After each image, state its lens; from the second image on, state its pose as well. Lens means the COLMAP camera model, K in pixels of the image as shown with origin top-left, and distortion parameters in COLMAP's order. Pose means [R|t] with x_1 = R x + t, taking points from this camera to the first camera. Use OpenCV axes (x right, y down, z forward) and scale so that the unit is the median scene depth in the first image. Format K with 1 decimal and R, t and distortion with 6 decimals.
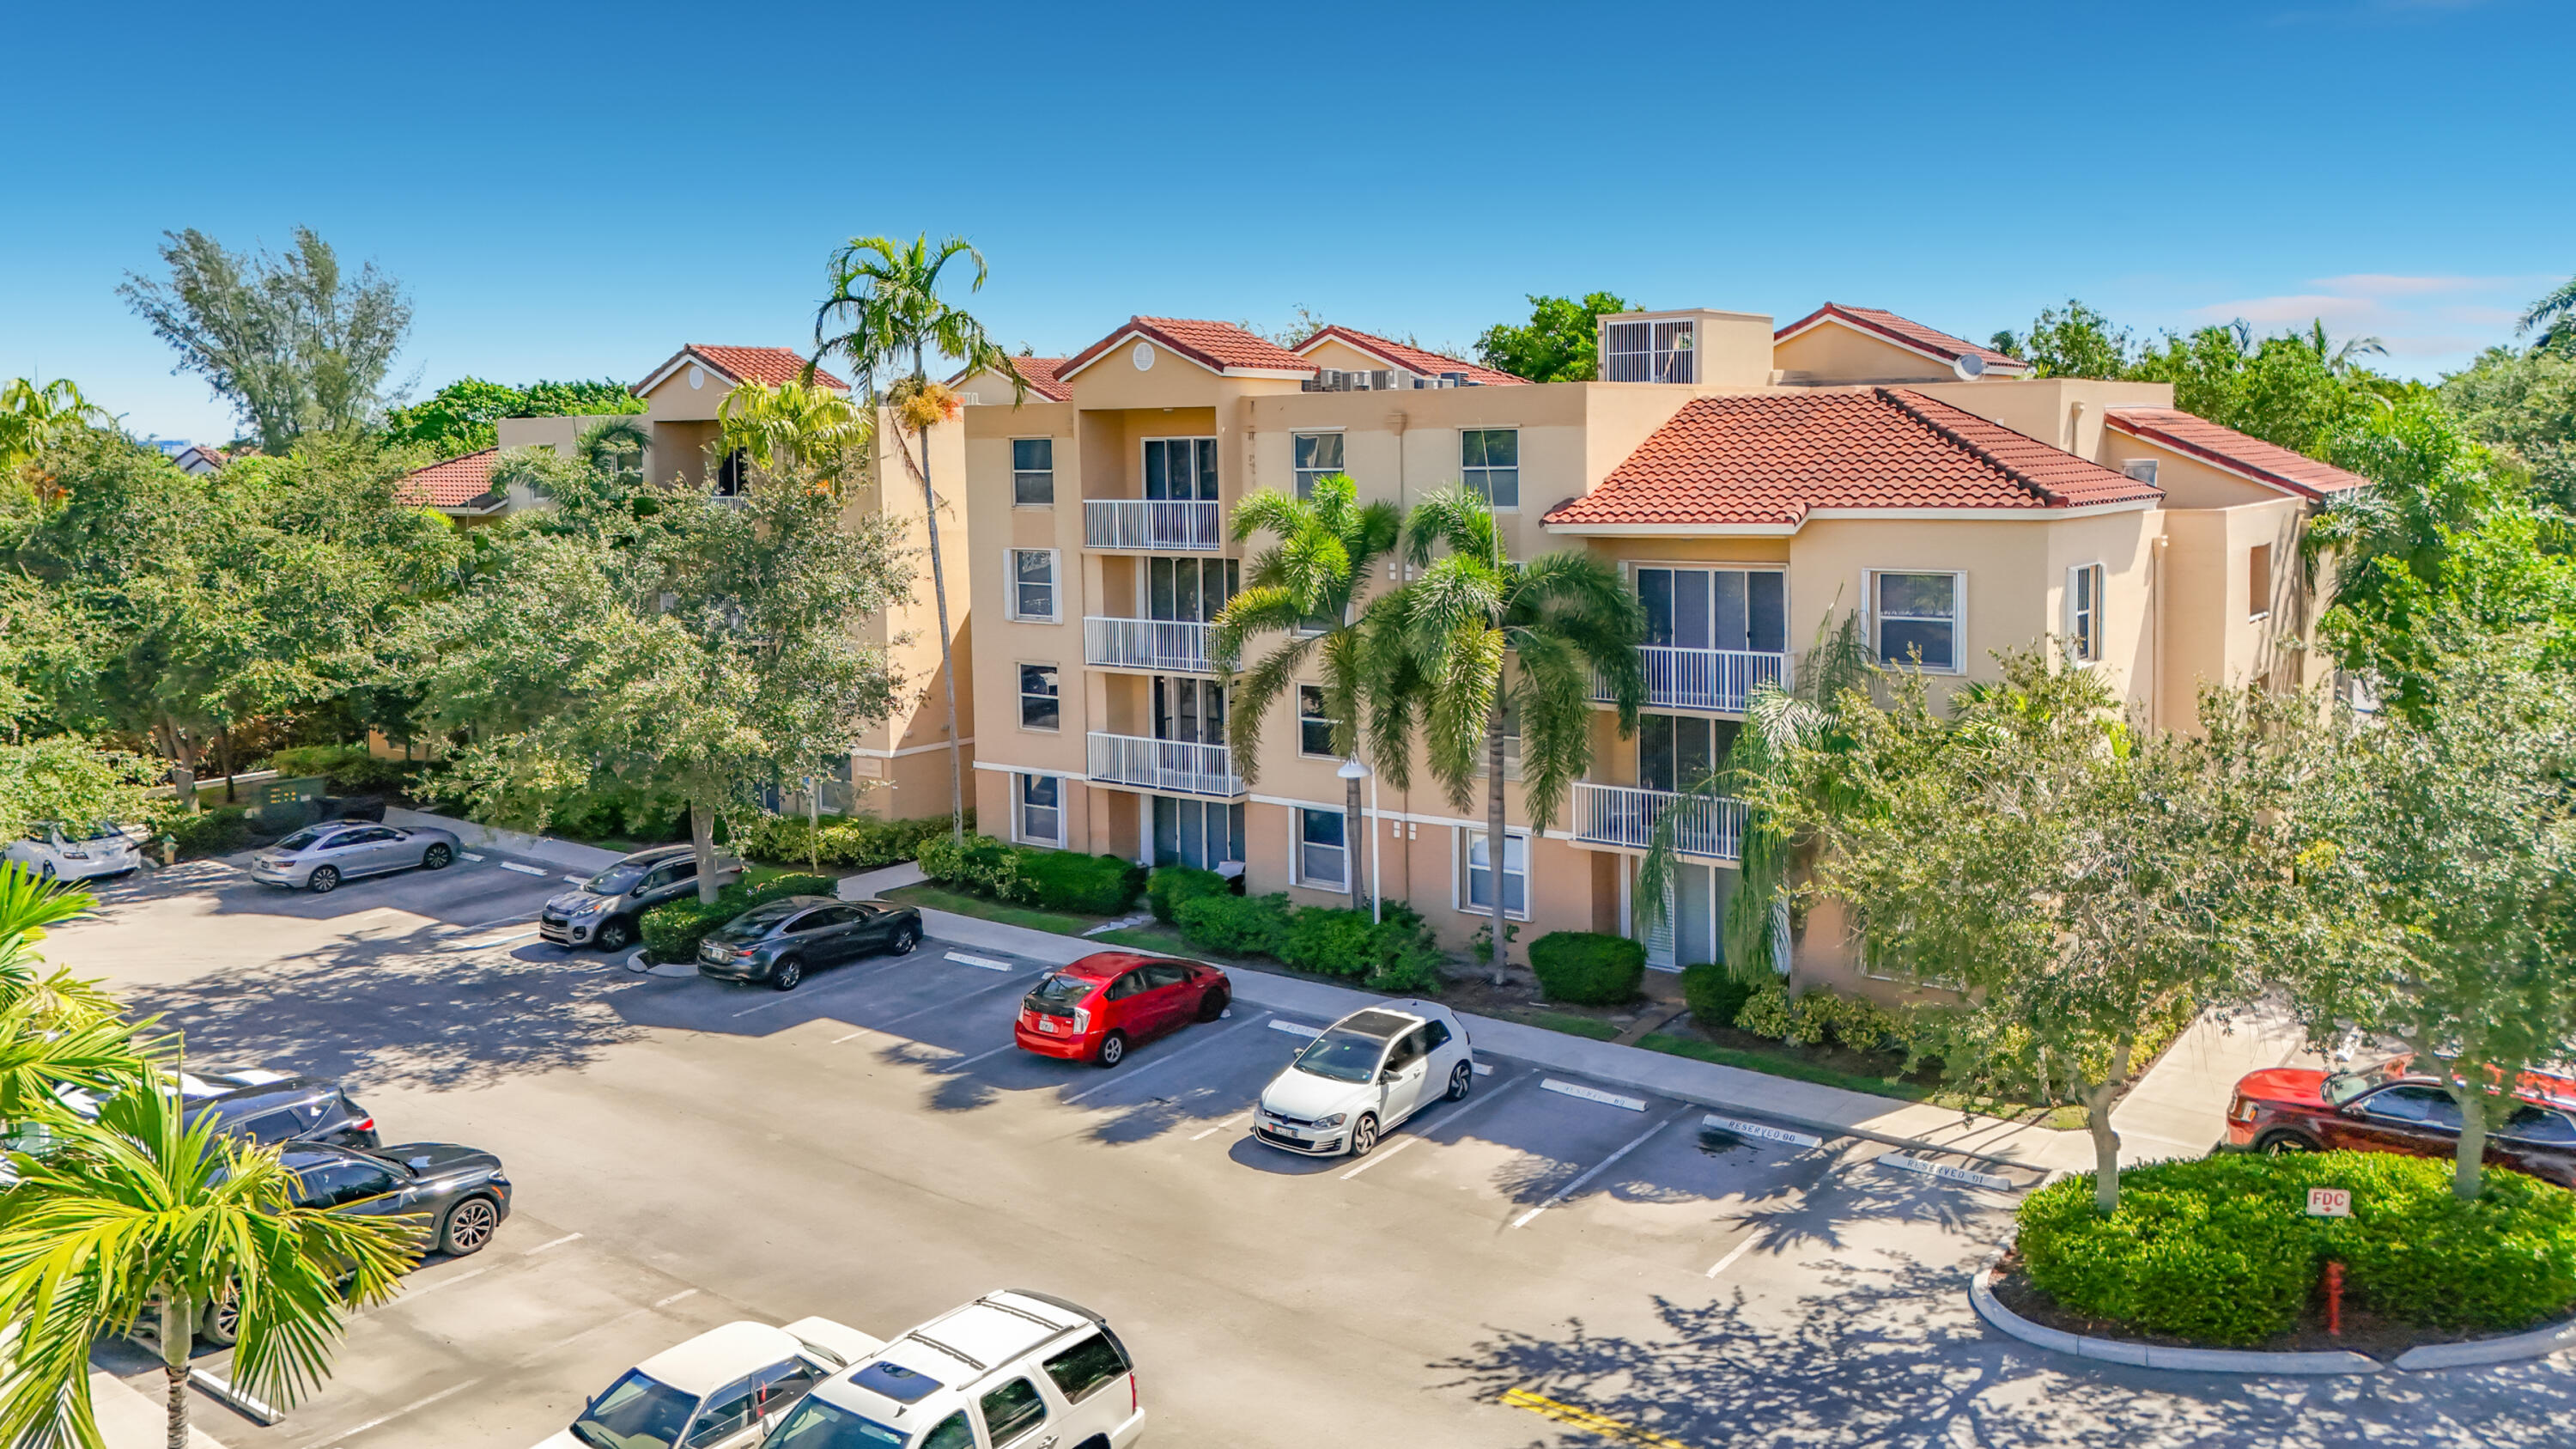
lens RADIAL K [[1935.1, 0, 1283.3], [0, 1935.1, 587.4], [0, 0, 1]] dist [0.060281, -0.045373]
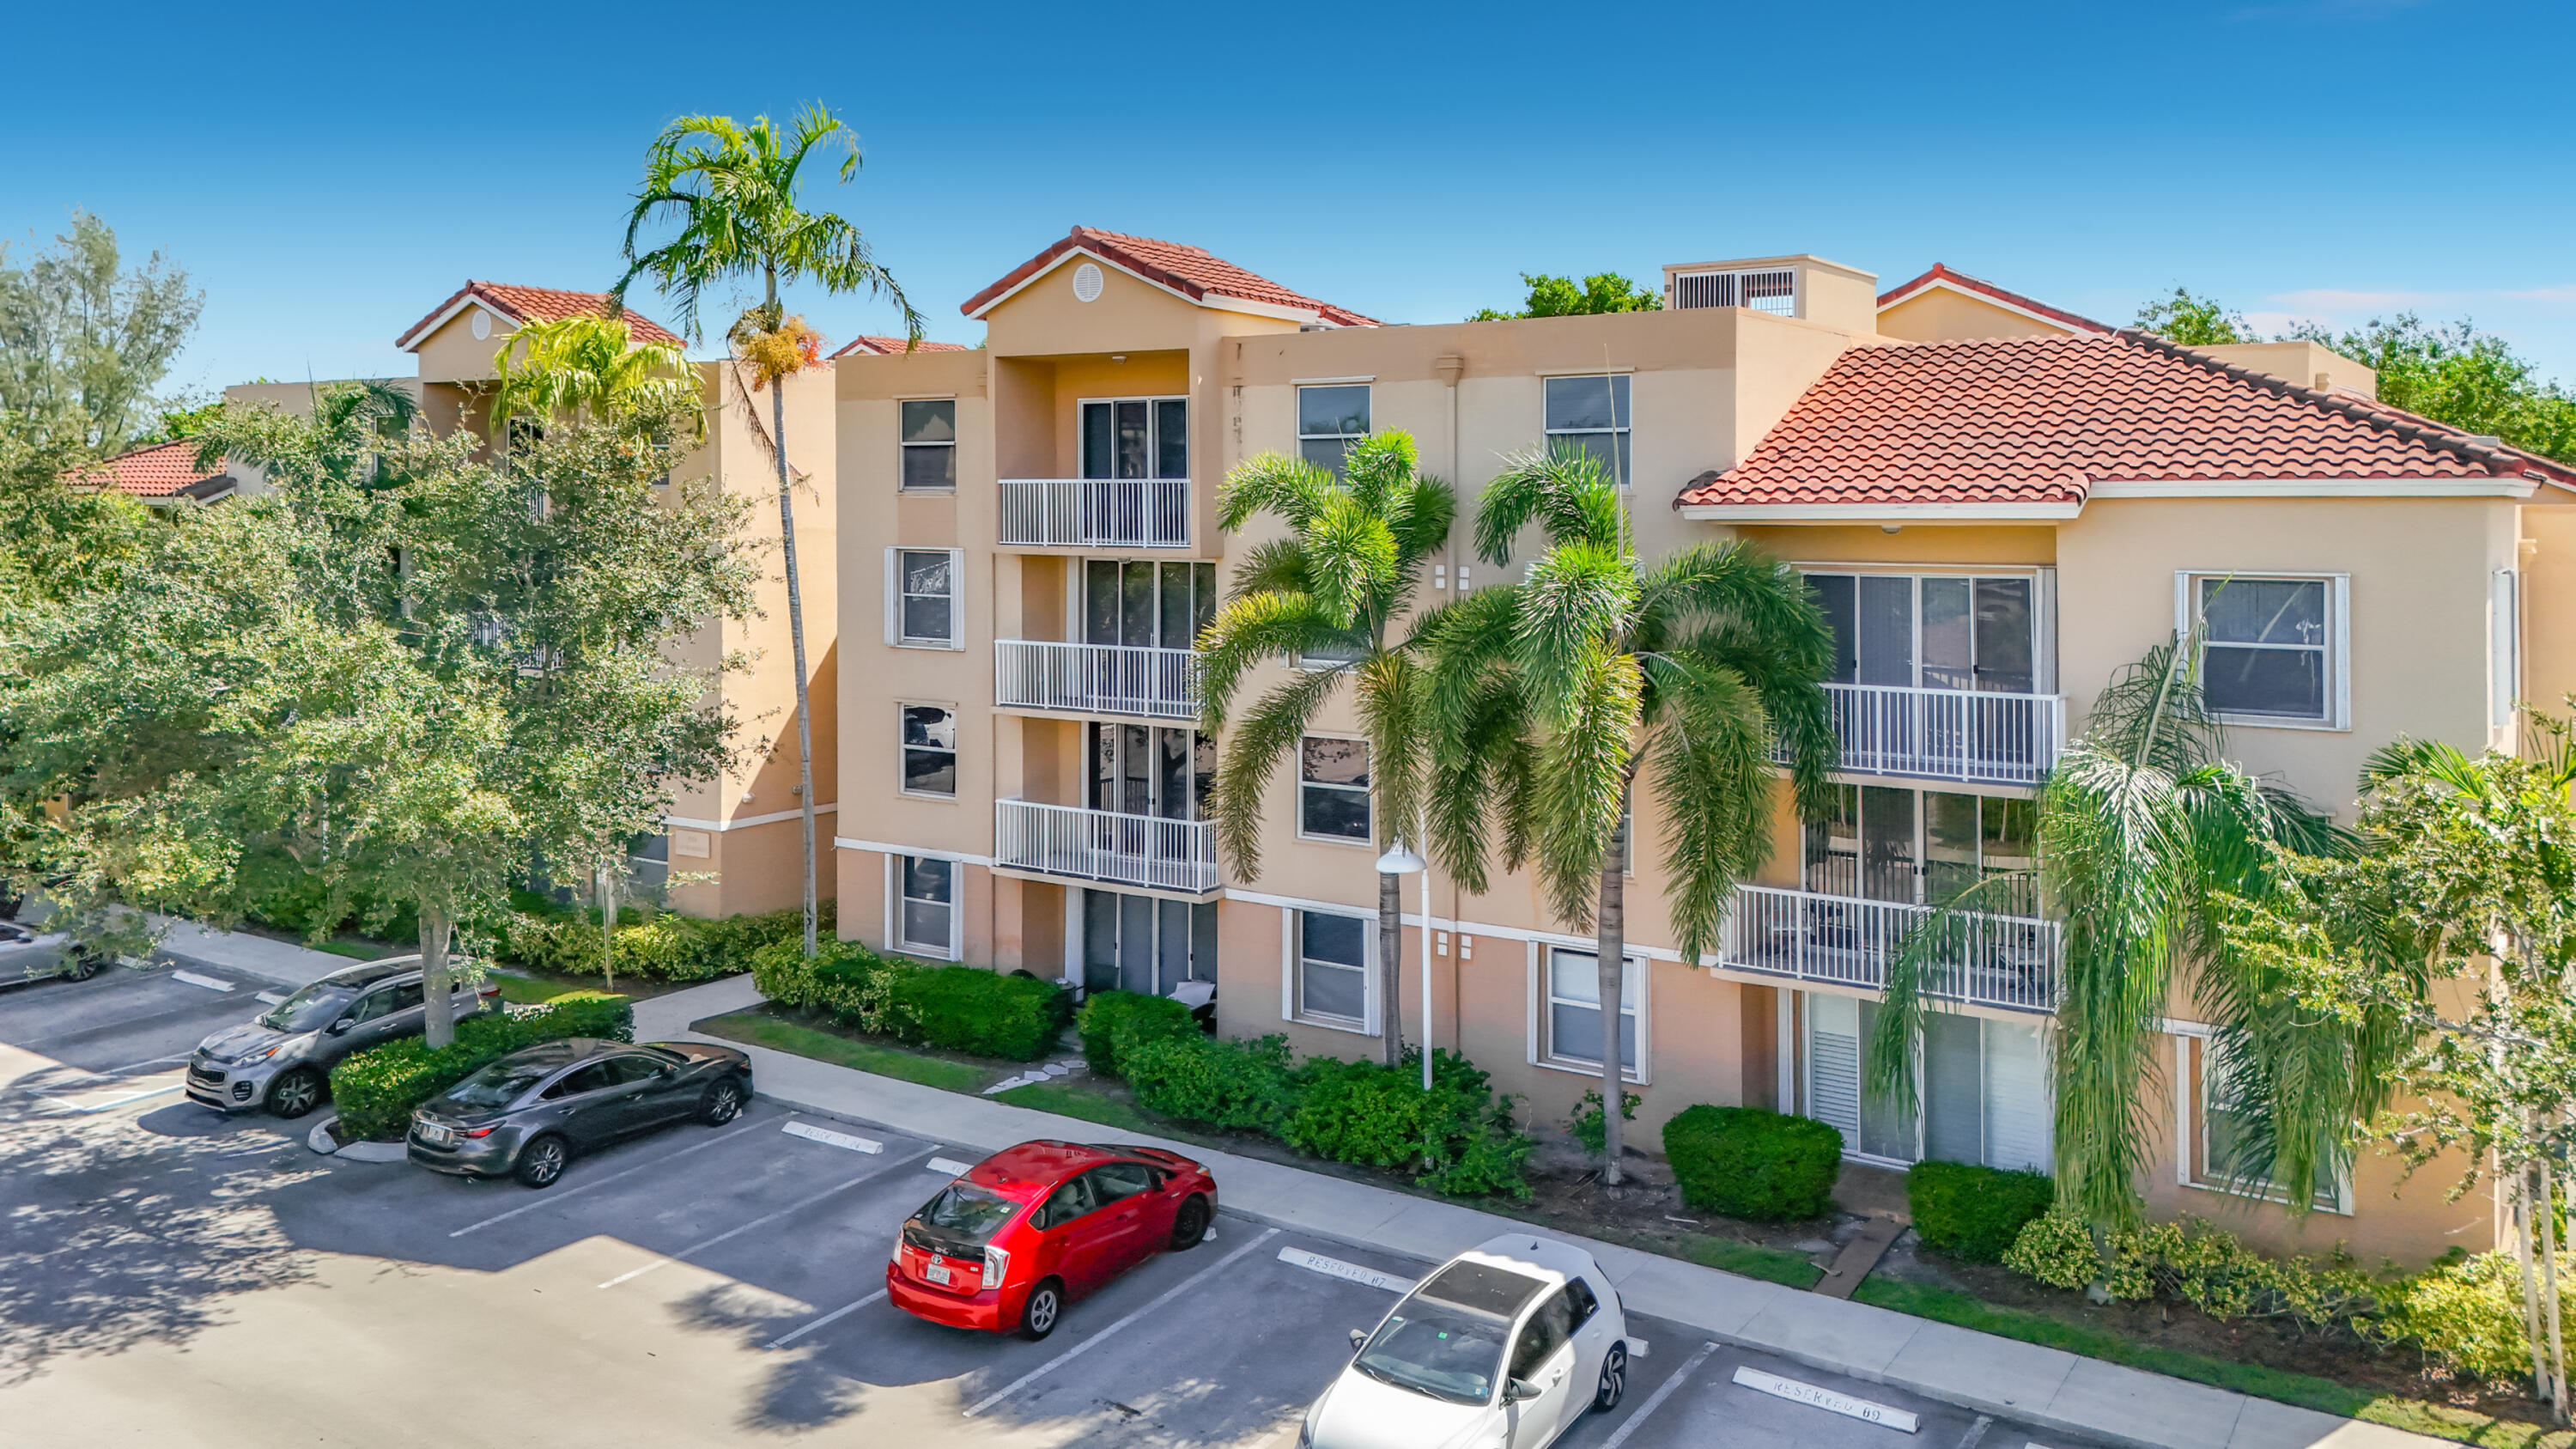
lens RADIAL K [[1958.6, 0, 1294.4], [0, 1958.6, 524.6], [0, 0, 1]] dist [0.072303, -0.101644]
pose [[0.997557, 0.017749, 0.067558, -0.048807], [-0.013655, 0.998070, -0.060582, 0.018012], [-0.068503, 0.059511, 0.995874, 0.301431]]
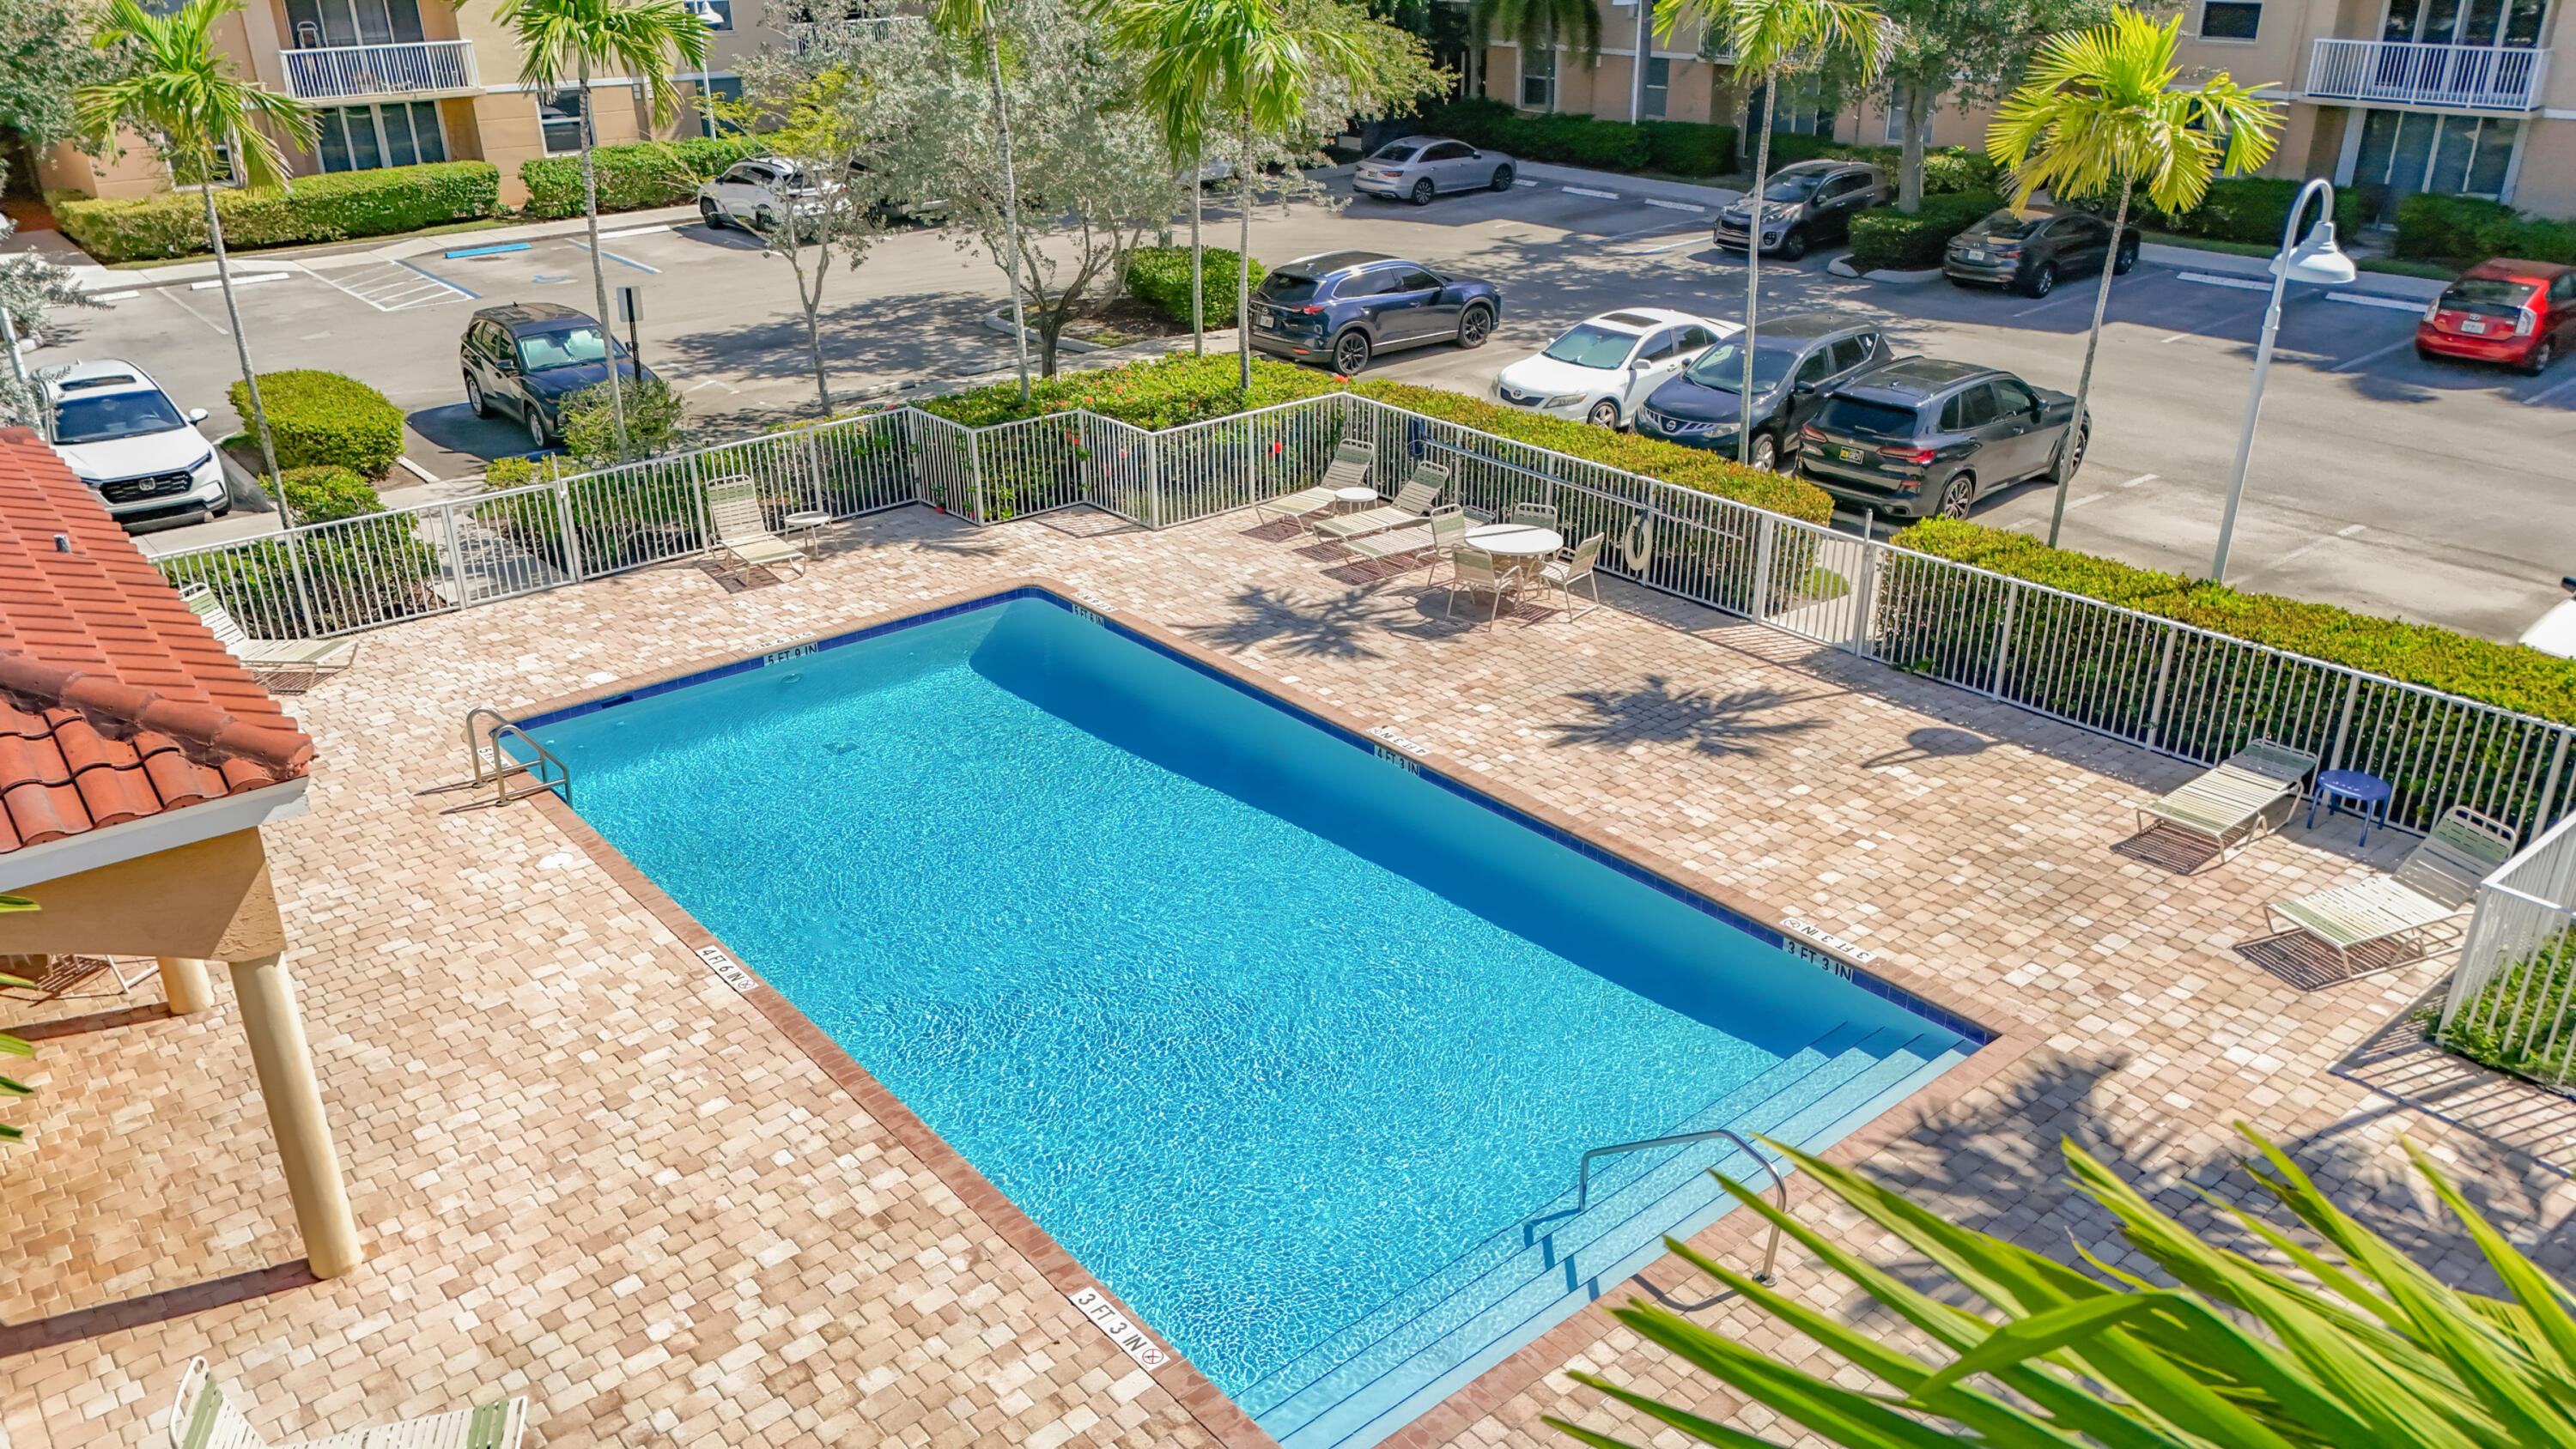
lens RADIAL K [[1873.9, 0, 1288.2], [0, 1873.9, 736.5], [0, 0, 1]] dist [0.056029, -0.001158]
pose [[0.973915, 0.096537, -0.205353, -0.416433], [-0.018434, 0.935657, 0.352428, 0.087999], [0.226162, -0.339449, 0.913031, -0.020975]]
